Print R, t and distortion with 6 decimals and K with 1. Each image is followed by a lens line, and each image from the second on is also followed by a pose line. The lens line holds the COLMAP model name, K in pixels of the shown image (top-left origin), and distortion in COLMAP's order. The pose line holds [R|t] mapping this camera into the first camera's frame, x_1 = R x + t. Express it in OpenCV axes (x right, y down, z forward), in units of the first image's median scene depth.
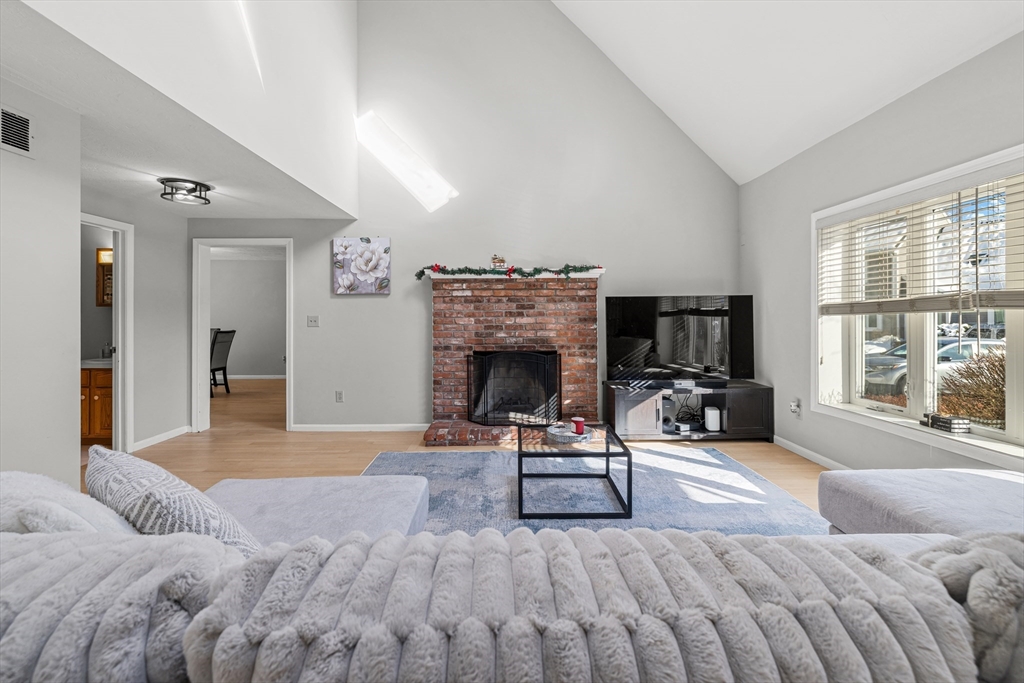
lens RADIAL K [[448.9, 0, 513.2], [0, 448.9, 313.0], [0, 0, 1]] dist [0.001705, 0.000281]
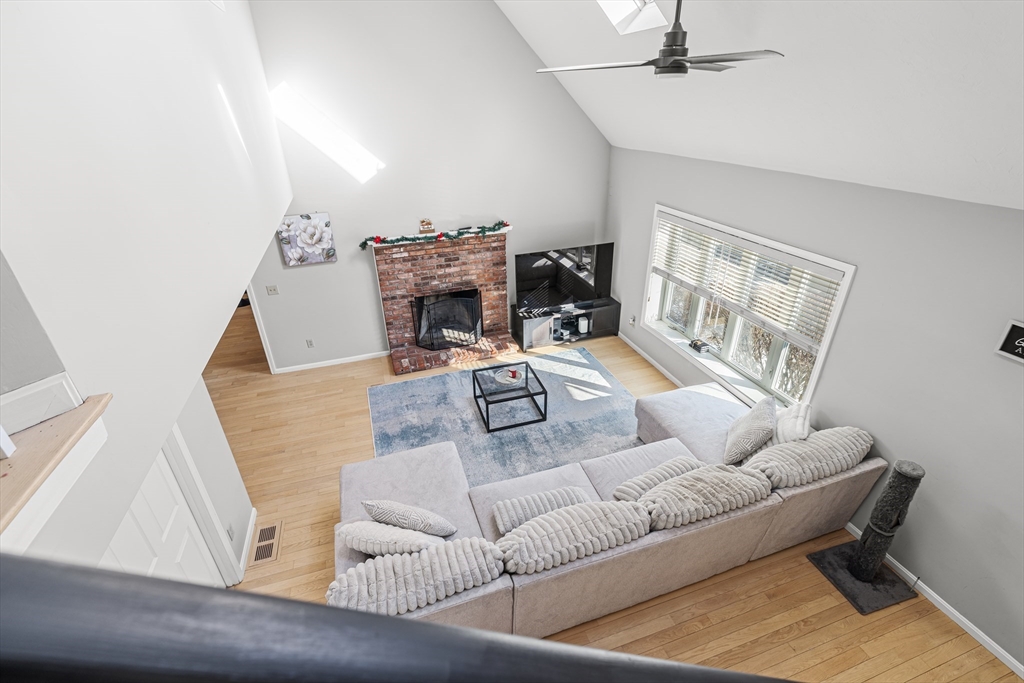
lens RADIAL K [[454.0, 0, 506.5], [0, 454.0, 329.6], [0, 0, 1]] dist [-0.004920, 0.000753]
pose [[0.958245, -0.146173, 0.245762, -0.170434], [0.022211, 0.894921, 0.445671, -0.407701], [-0.285083, -0.421603, 0.860801, -0.233417]]
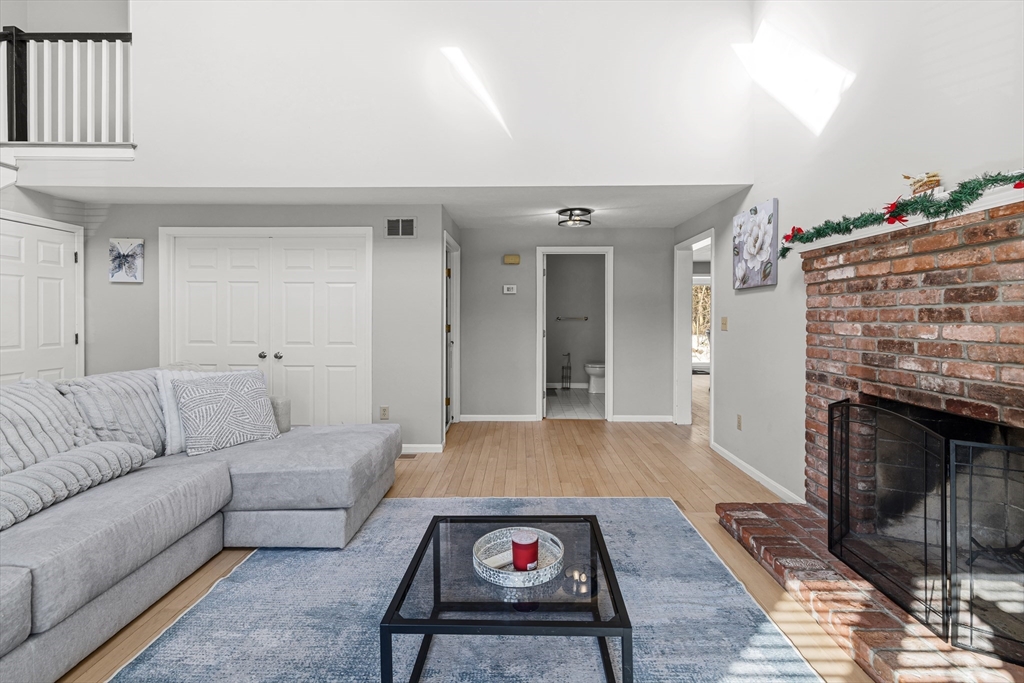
lens RADIAL K [[454.5, 0, 516.0], [0, 454.5, 315.9], [0, 0, 1]] dist [-0.000873, 0.000039]
pose [[-0.025838, 0.002426, -0.999663, 0.405105], [-0.000113, 0.999997, 0.002430, 0.001928], [0.999666, 0.000176, -0.025837, 0.649429]]
